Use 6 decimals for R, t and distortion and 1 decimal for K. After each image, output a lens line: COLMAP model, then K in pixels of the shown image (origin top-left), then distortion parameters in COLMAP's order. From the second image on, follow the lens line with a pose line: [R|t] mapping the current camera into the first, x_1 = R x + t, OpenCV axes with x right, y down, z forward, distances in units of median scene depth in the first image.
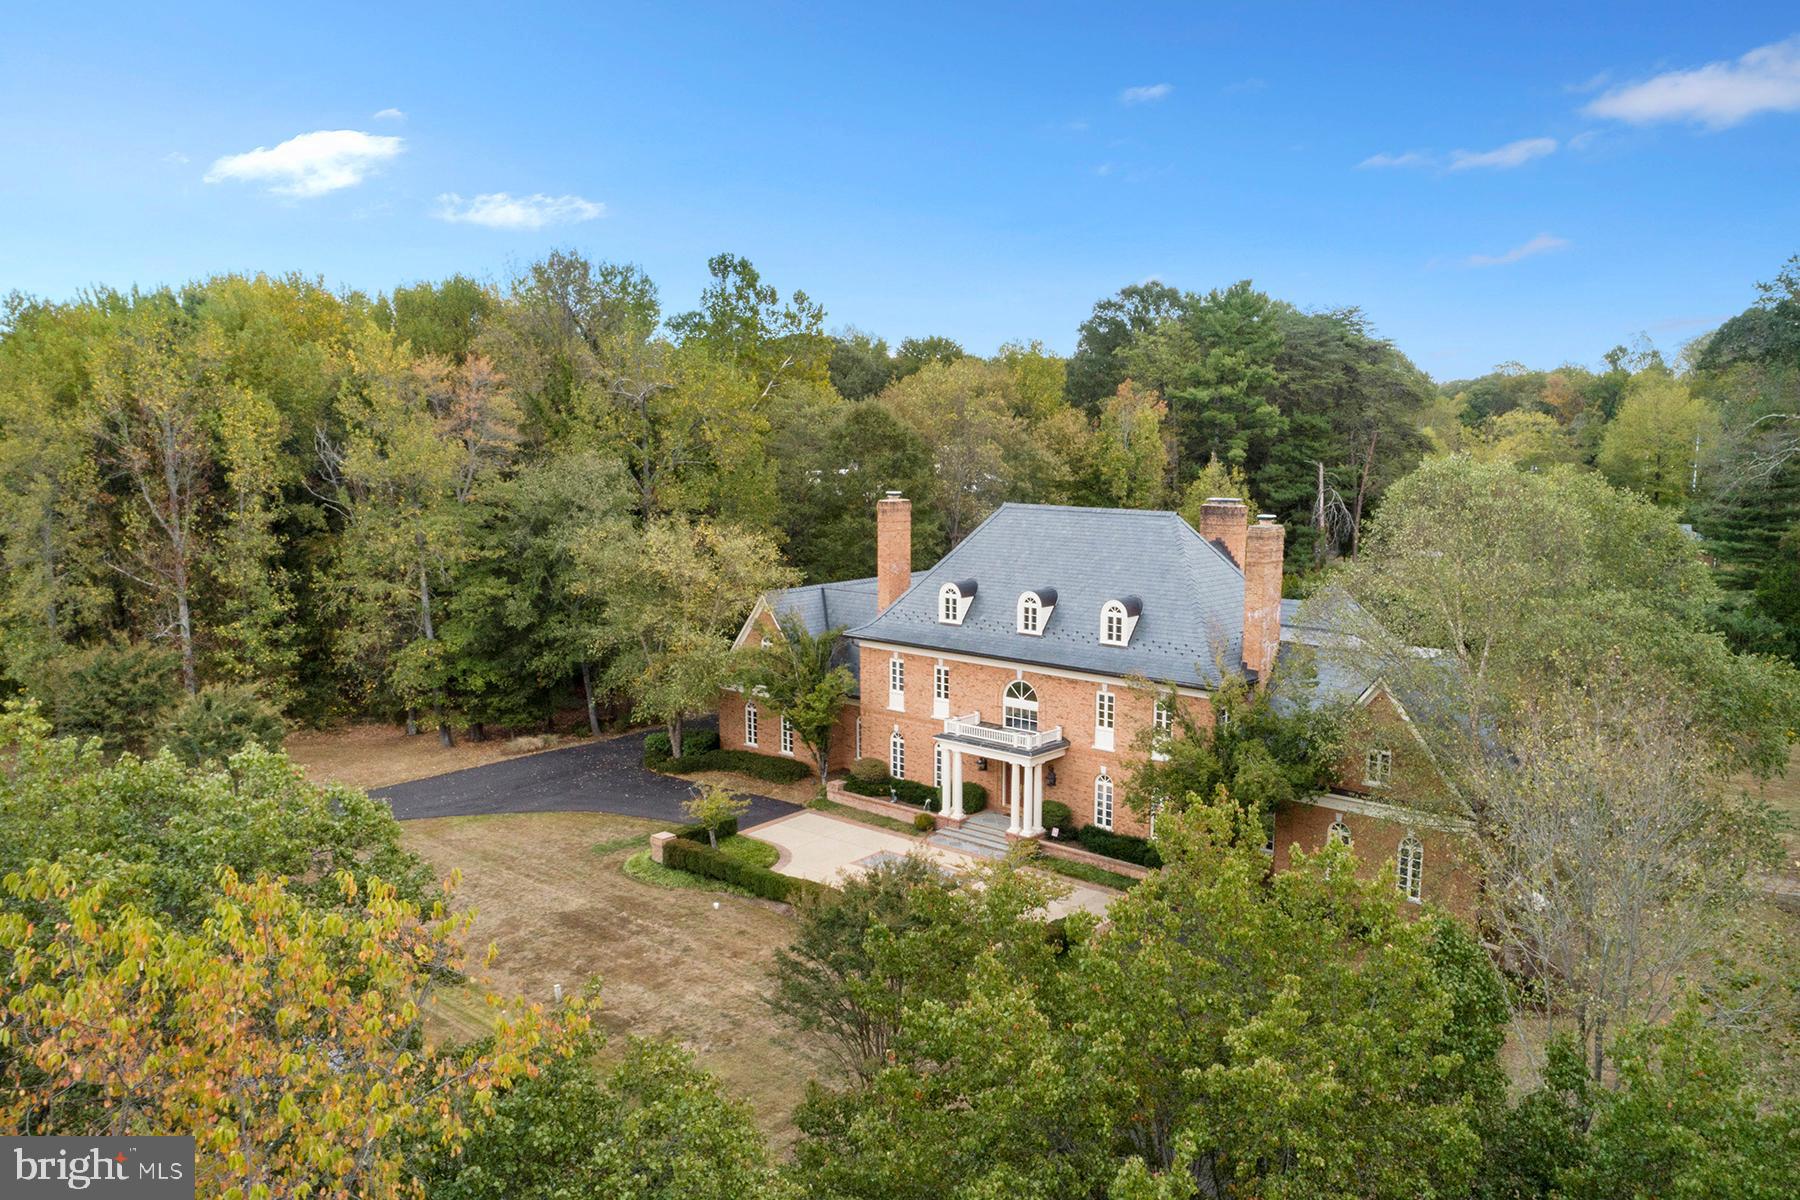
lens RADIAL K [[1434.2, 0, 900.0], [0, 1434.2, 600.0], [0, 0, 1]] dist [-0.003543, 0.000857]
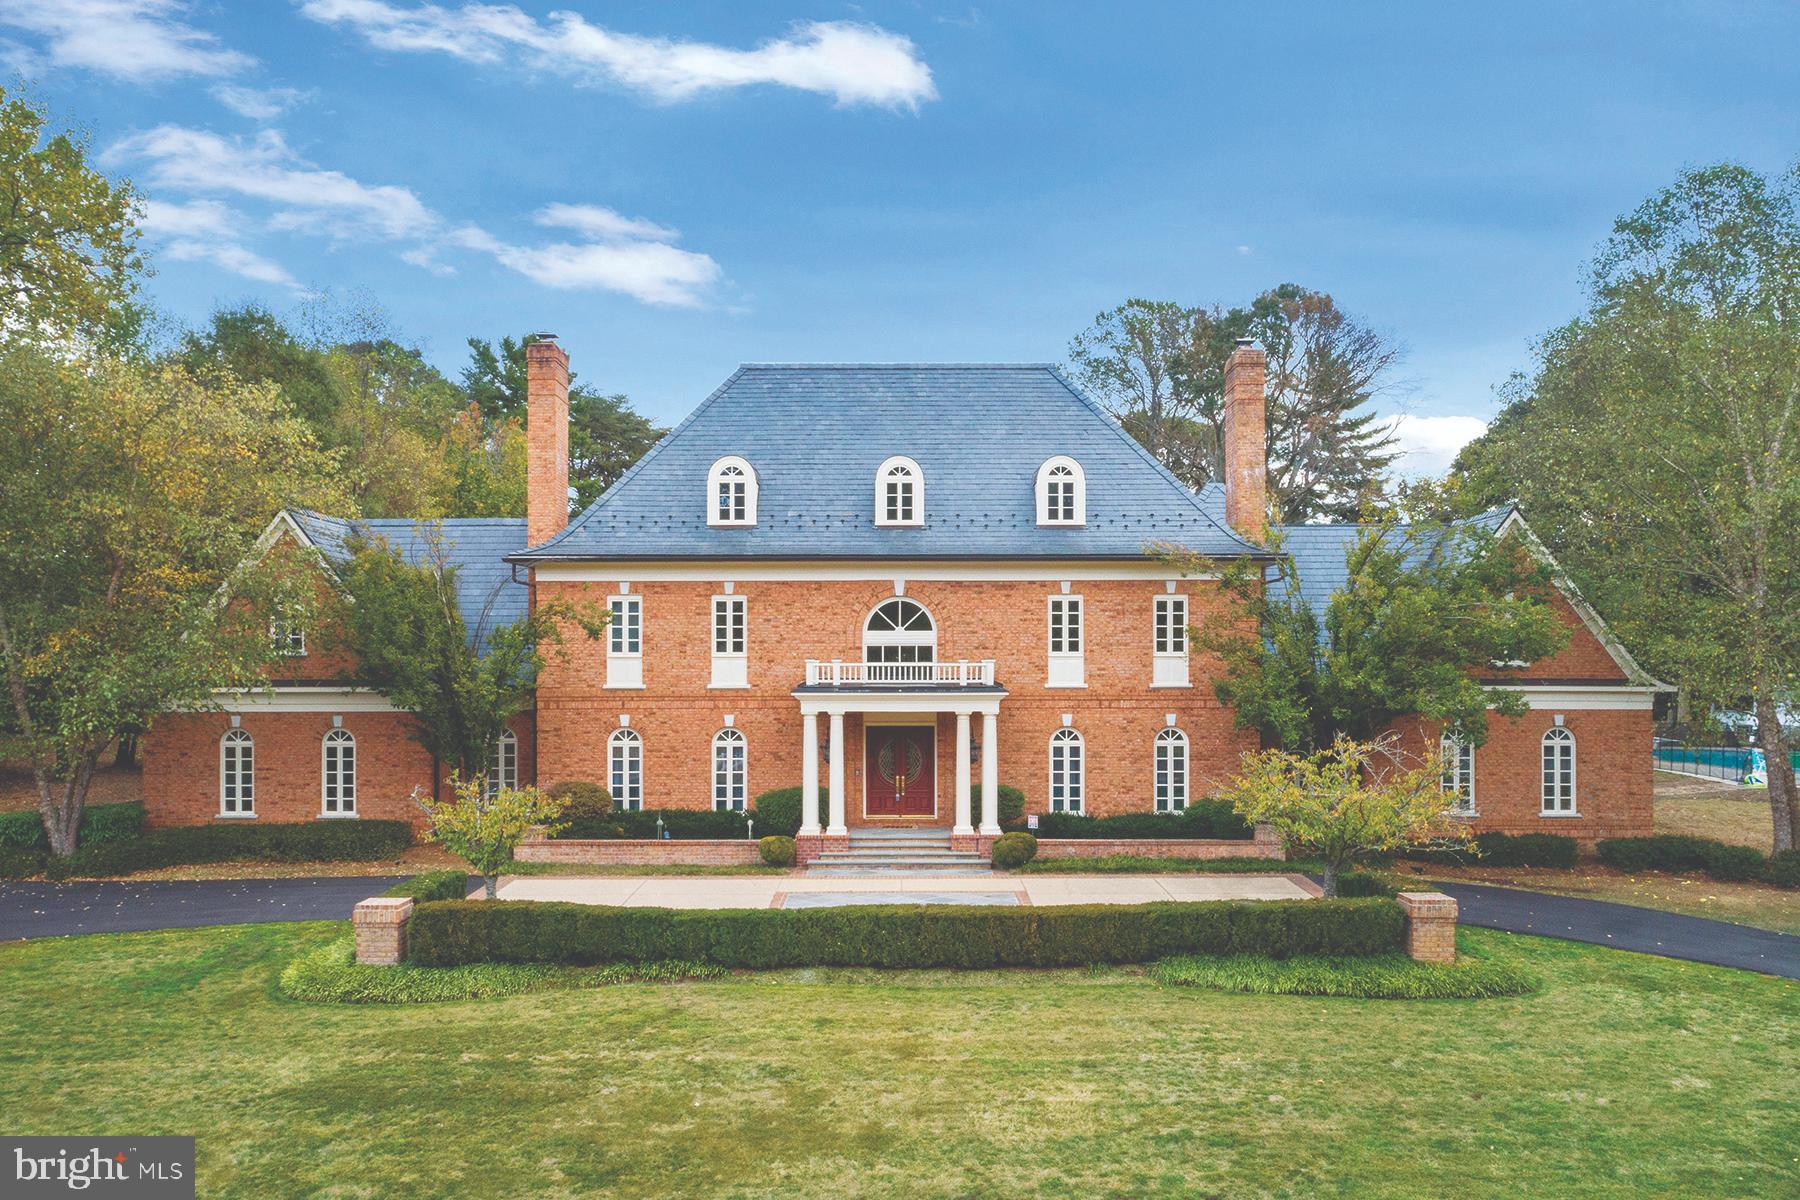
lens RADIAL K [[1434.2, 0, 900.0], [0, 1434.2, 600.0], [0, 0, 1]] dist [-0.003543, 0.000857]
pose [[0.732891, 0.036636, 0.679359, -0.330017], [0.093695, 0.983600, -0.154121, 0.151008], [-0.673863, 0.176606, 0.717439, 0.564091]]
